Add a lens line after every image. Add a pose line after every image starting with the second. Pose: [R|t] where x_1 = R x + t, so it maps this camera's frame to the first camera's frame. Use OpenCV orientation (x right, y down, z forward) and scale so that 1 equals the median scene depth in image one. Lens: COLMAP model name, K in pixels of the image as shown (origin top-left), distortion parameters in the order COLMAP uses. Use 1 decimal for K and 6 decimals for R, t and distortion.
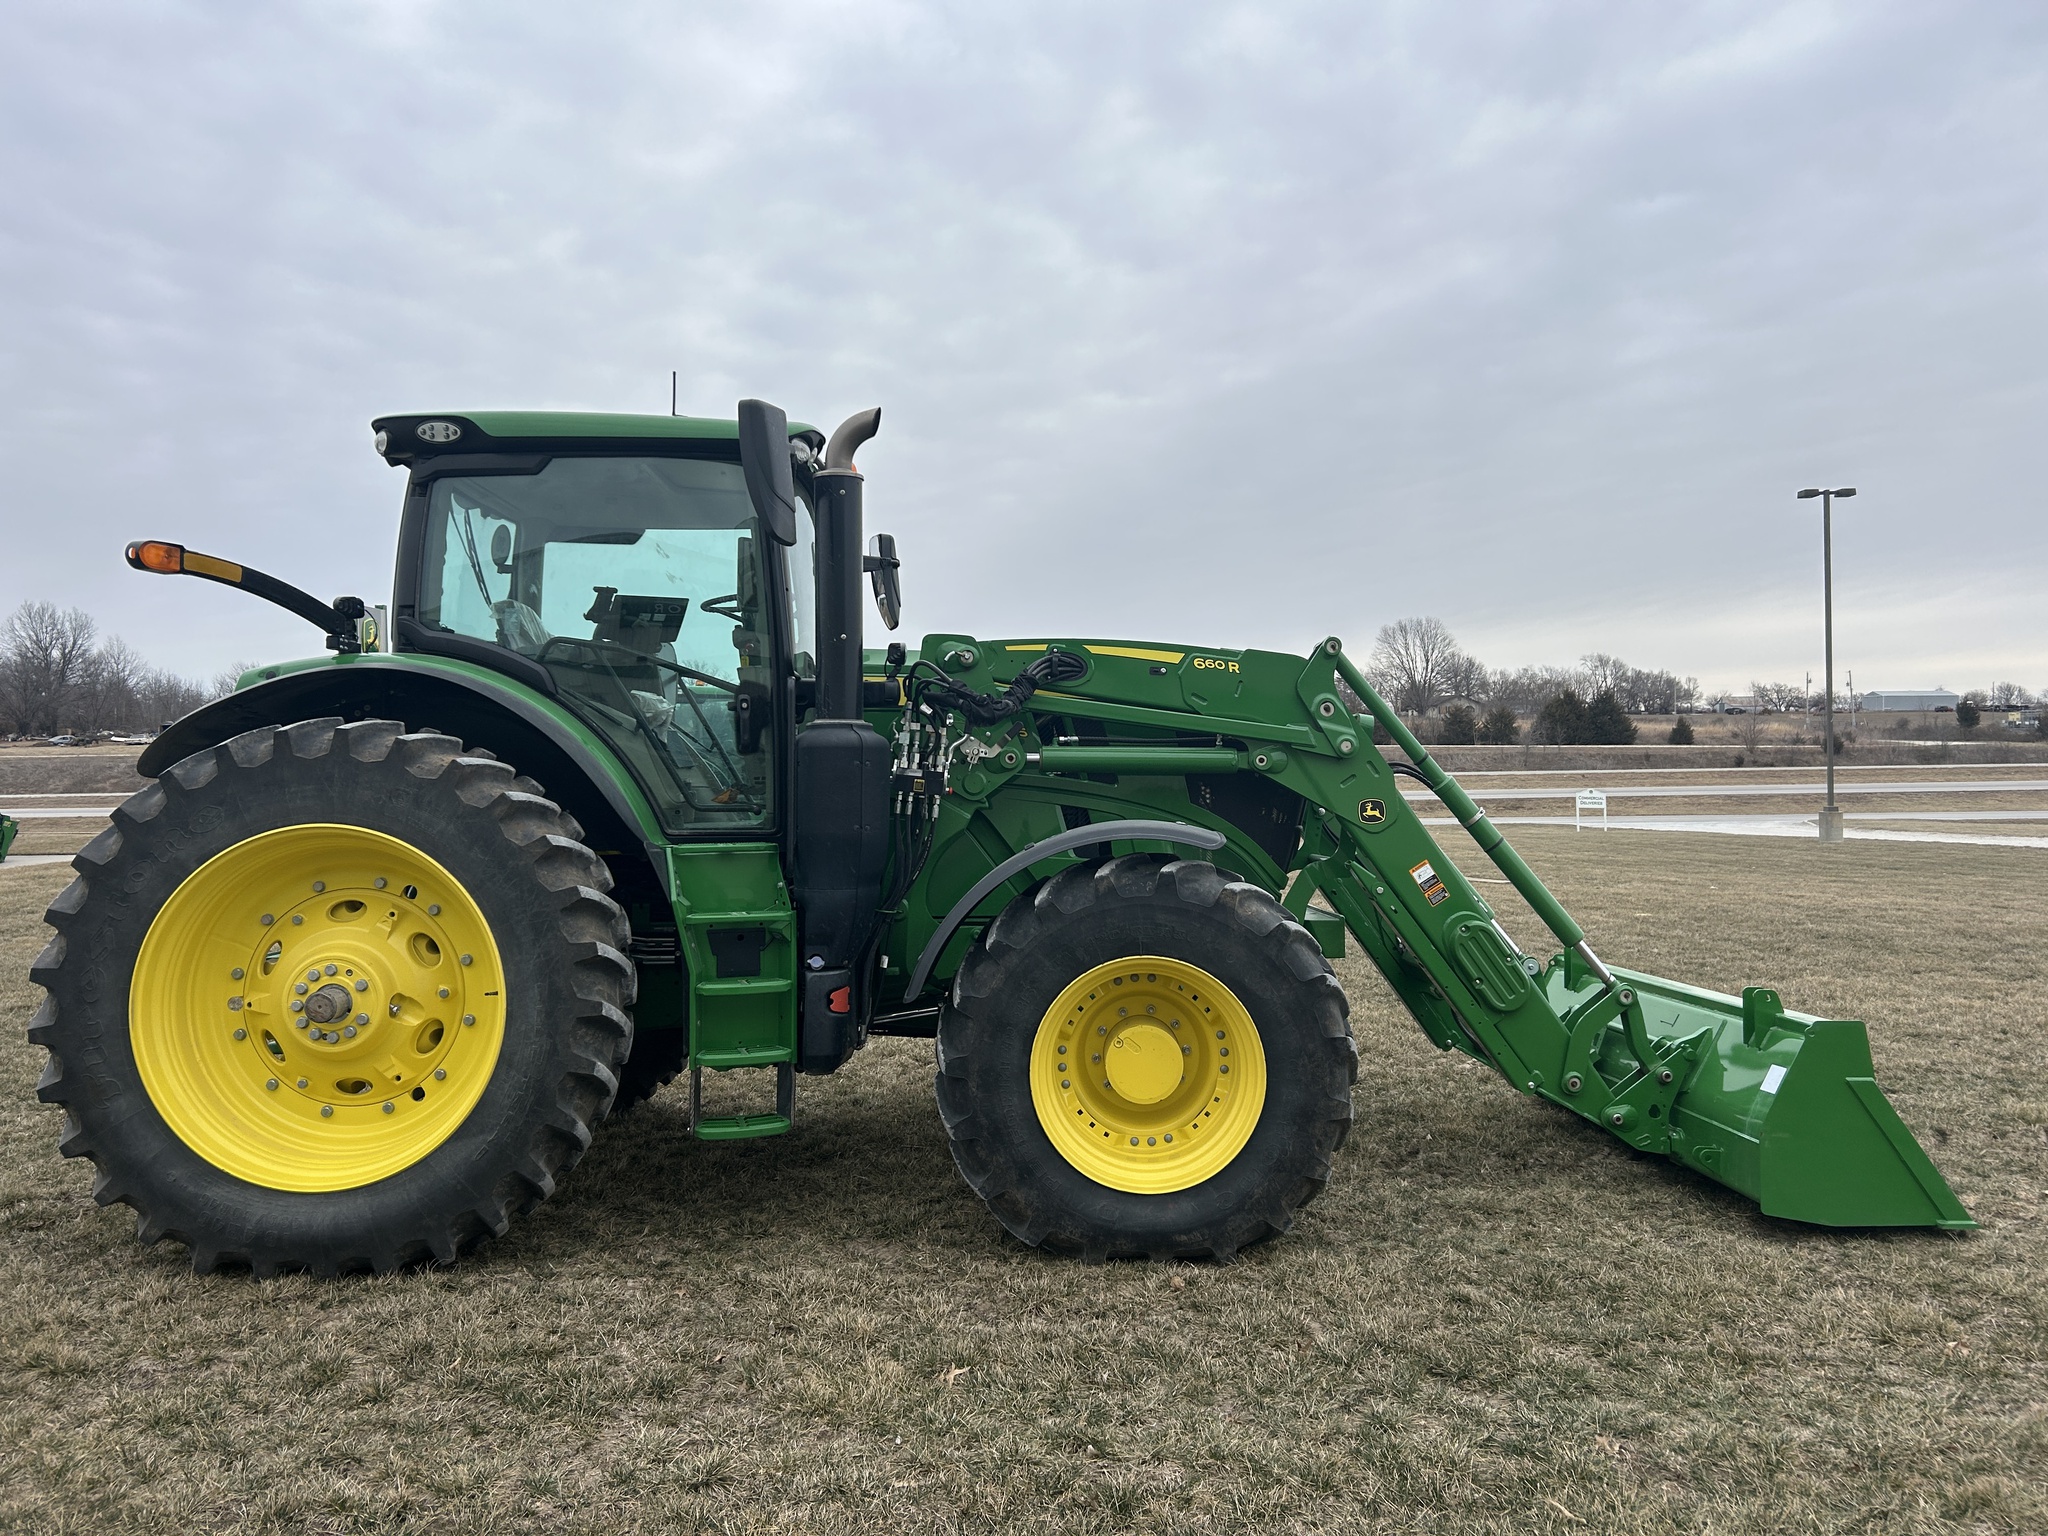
lens RADIAL K [[1527.7, 0, 1025.6], [0, 1527.7, 726.7], [0, 0, 1]] dist [0.086391, -0.101961]
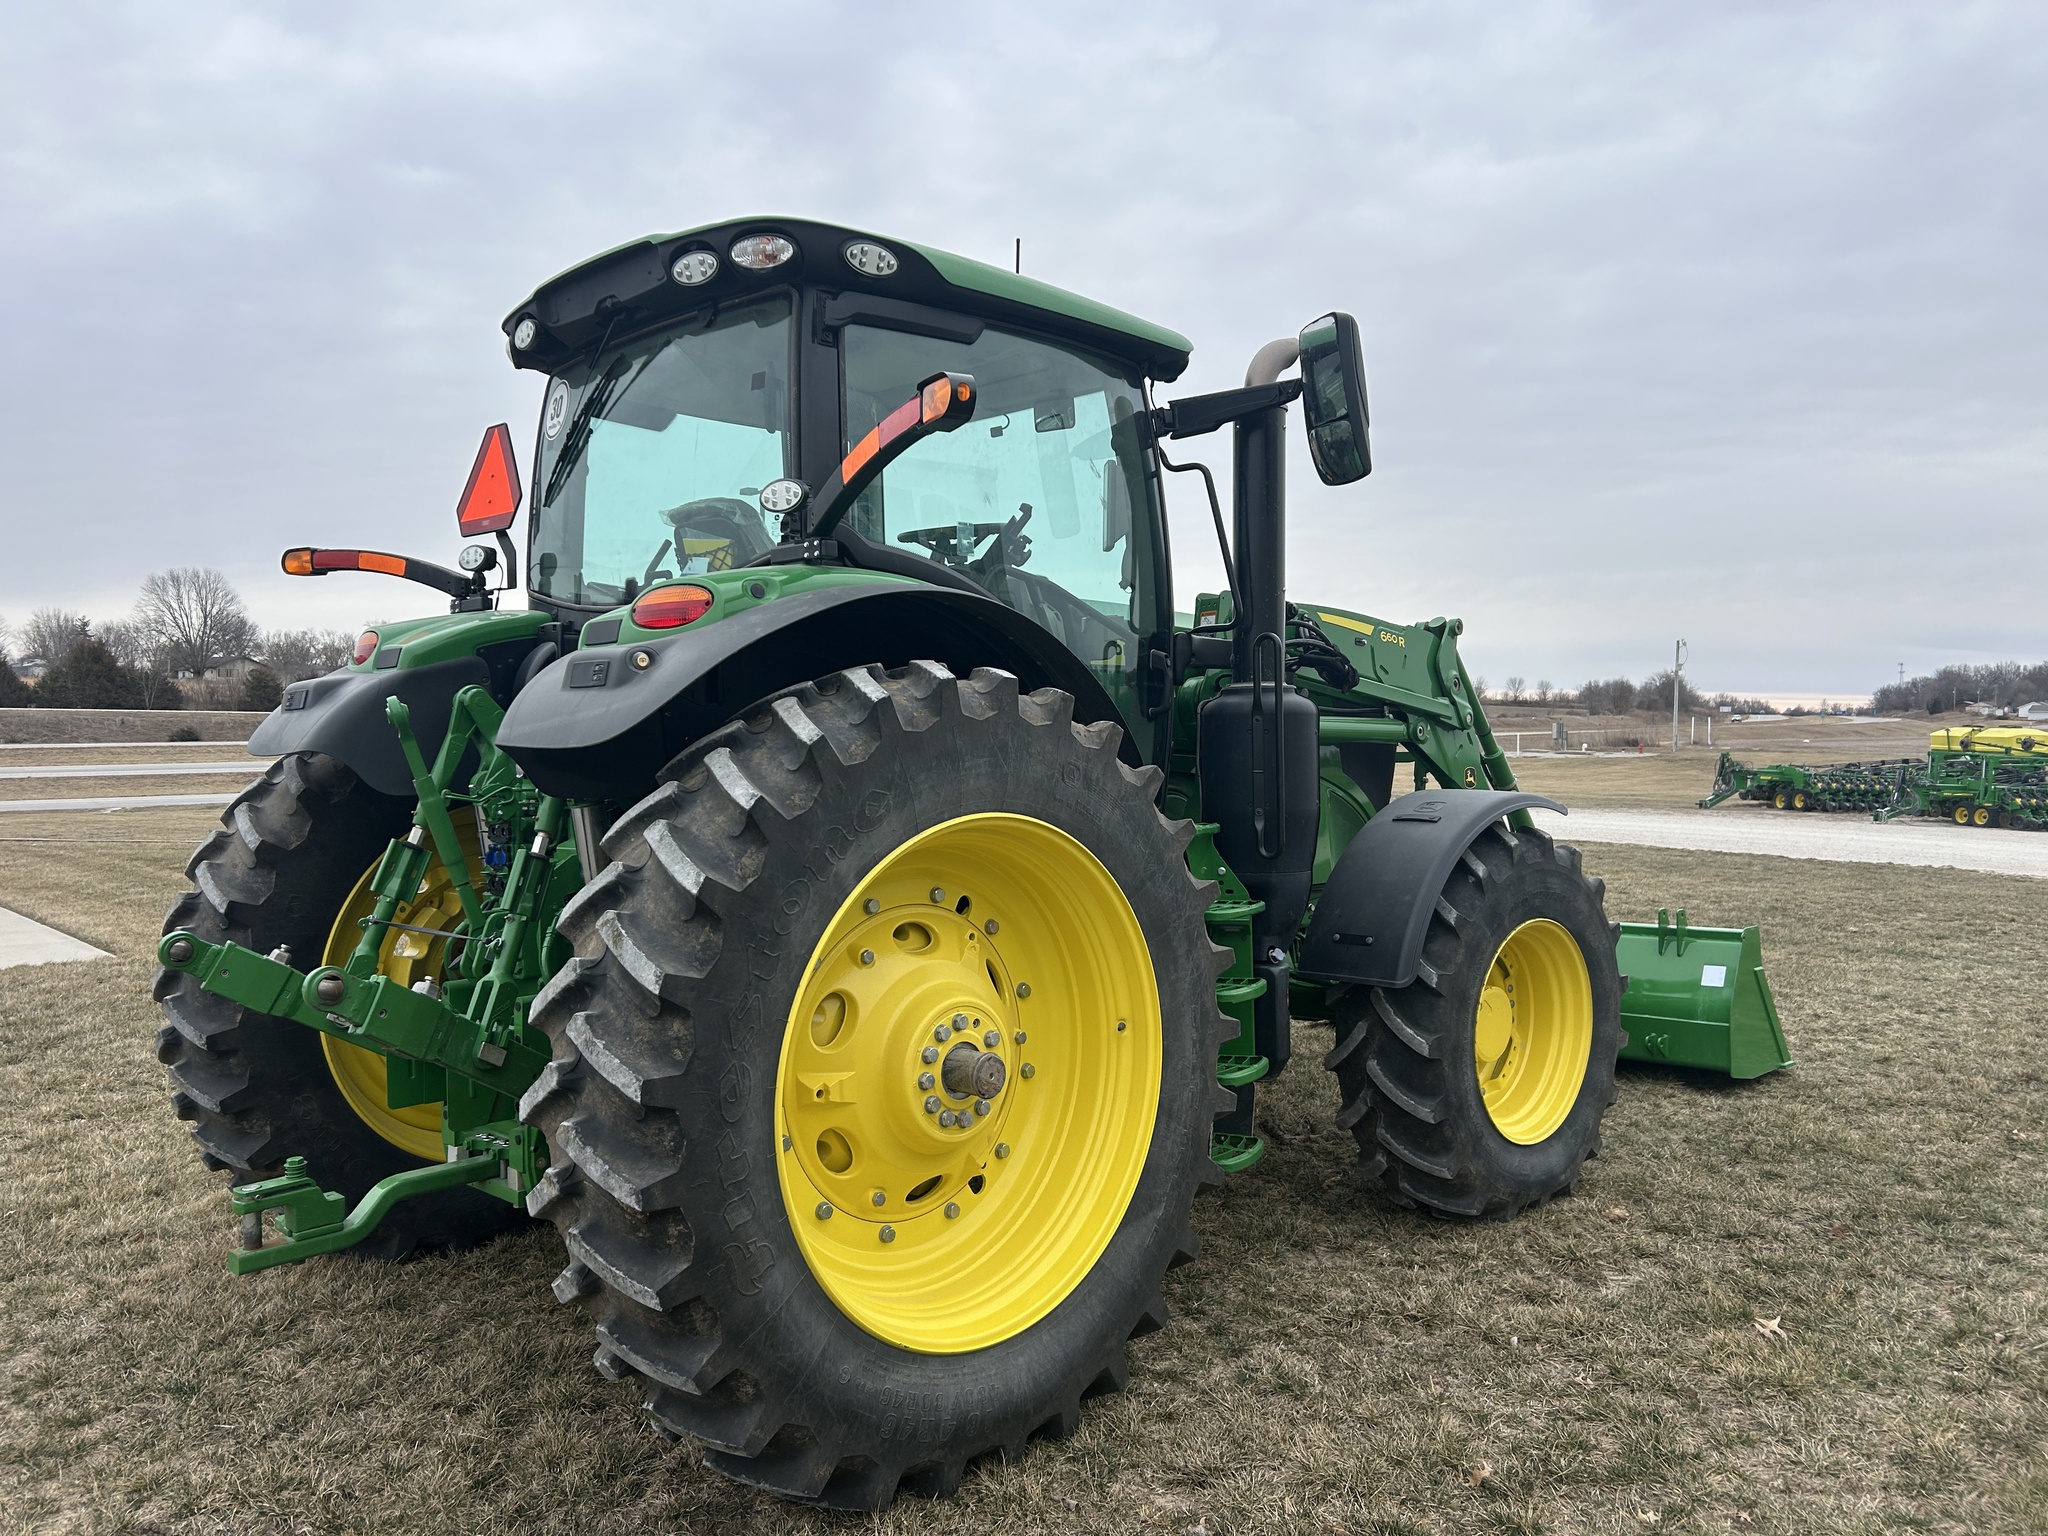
lens RADIAL K [[1527.7, 0, 1025.6], [0, 1527.7, 726.7], [0, 0, 1]] dist [0.086391, -0.101961]
pose [[0.725982, 0.008776, 0.687658, -0.802194], [-0.022698, 0.999680, 0.011206, 0.013839], [-0.687339, -0.023744, 0.725948, 0.428515]]
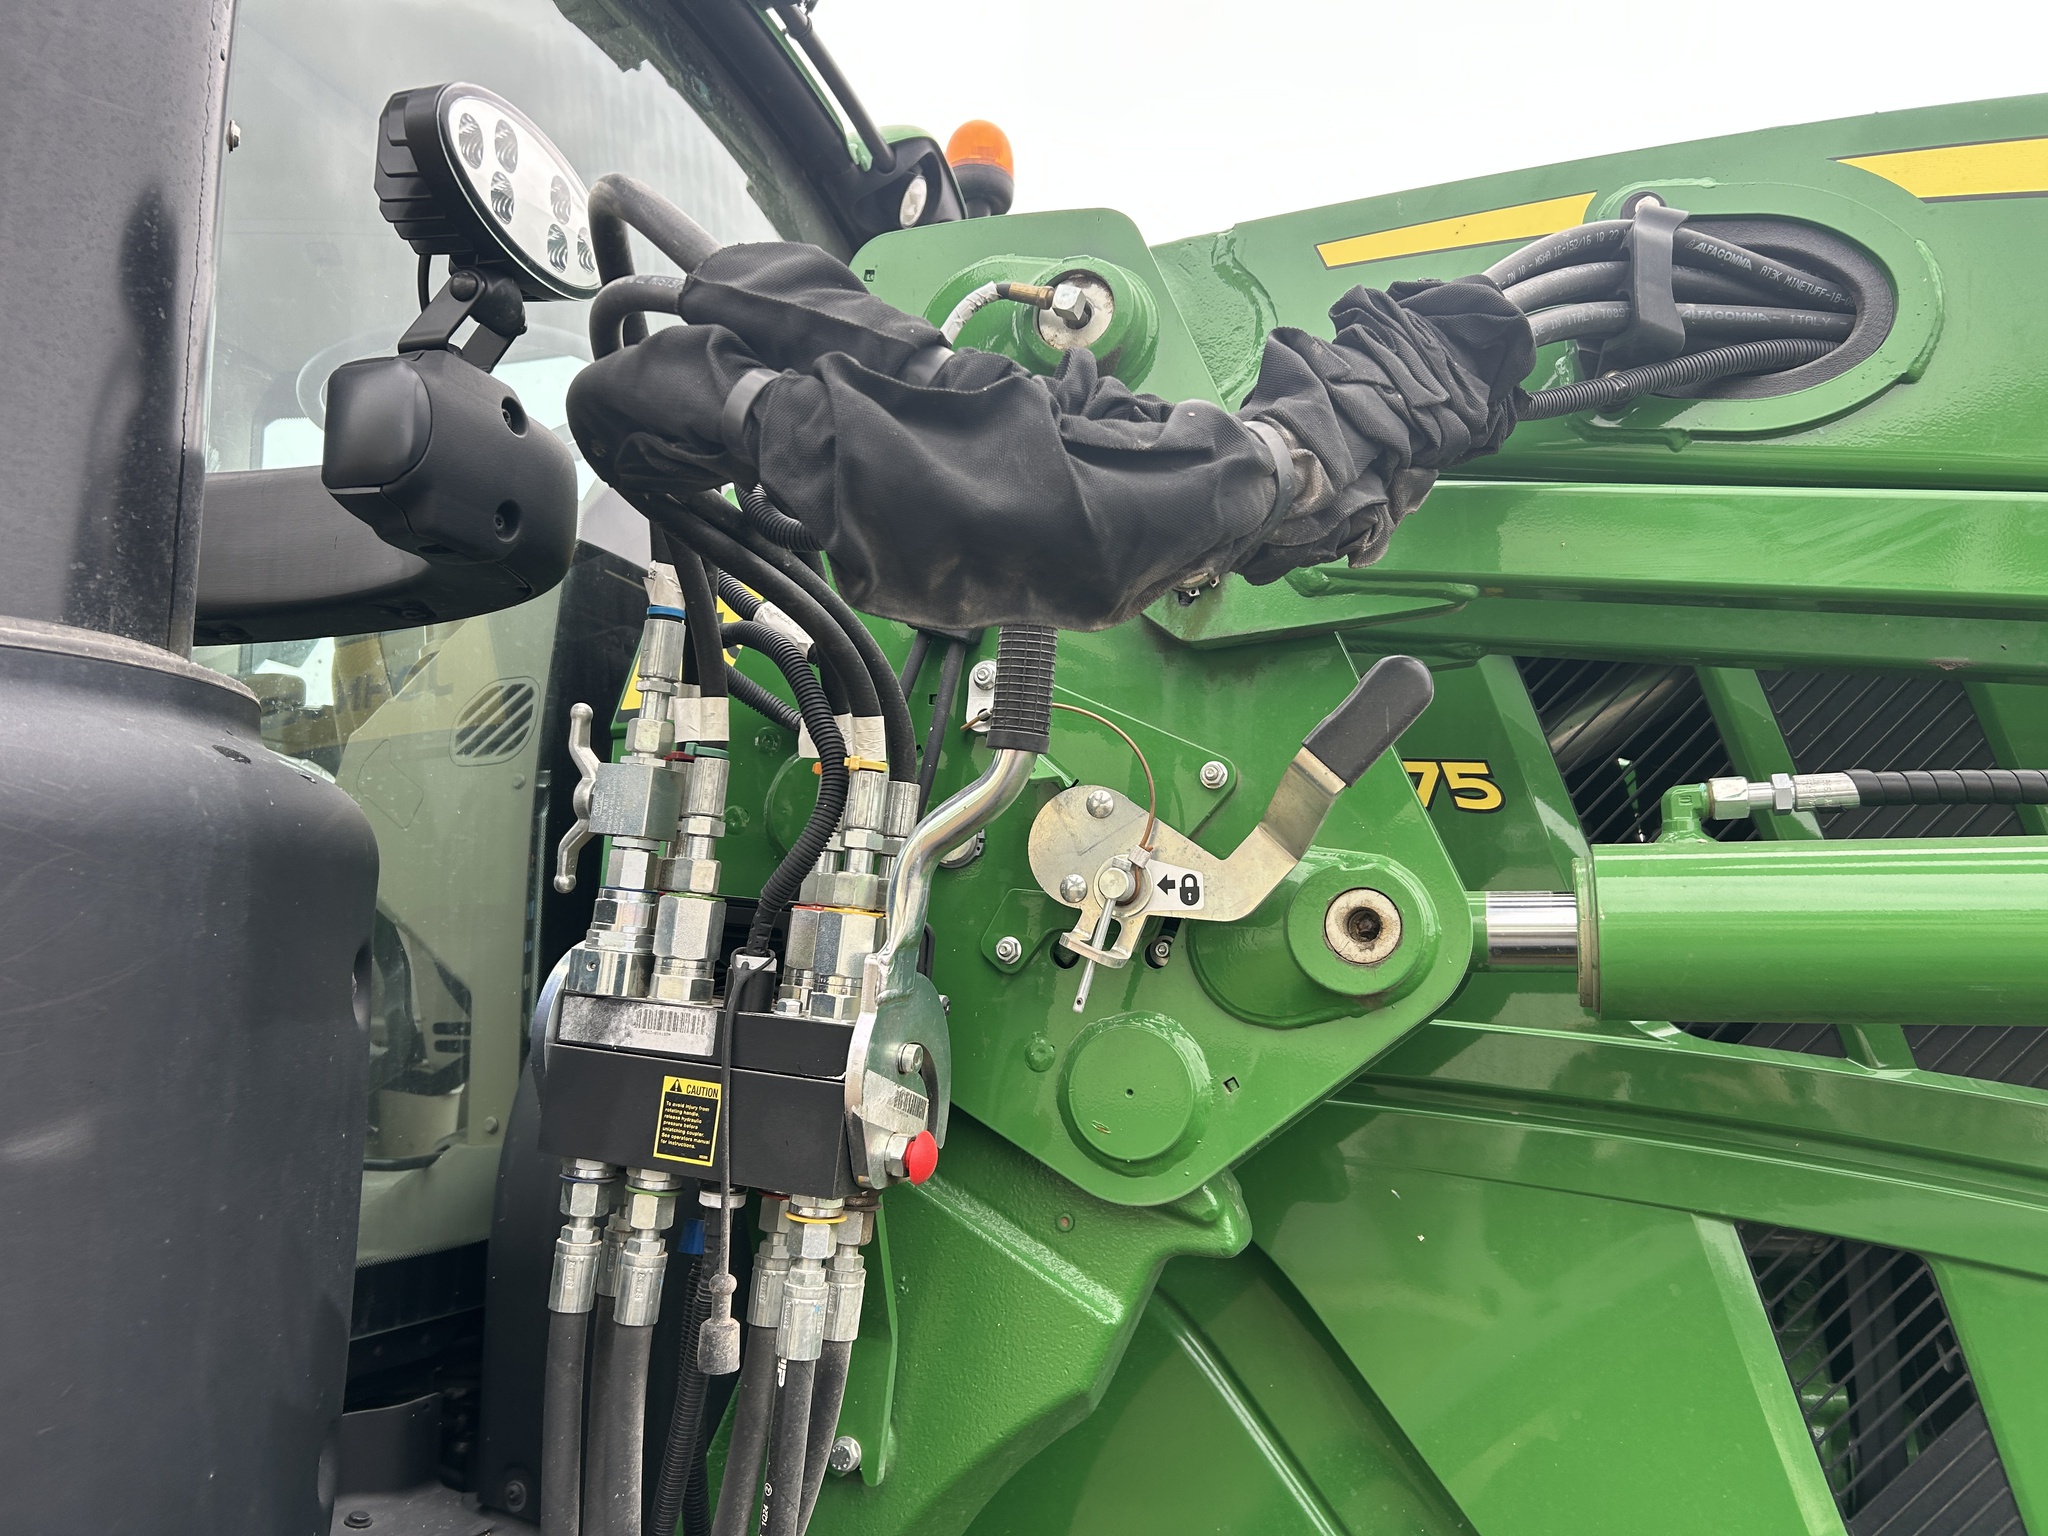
lens RADIAL K [[1527.7, 0, 1025.6], [0, 1527.7, 726.7], [0, 0, 1]] dist [0.086391, -0.101961]
pose [[0.941208, -0.057684, -0.332867, 0.010395], [0.014506, 0.991307, -0.130770, 0.021278], [0.337517, 0.118254, 0.933862, 0.868332]]
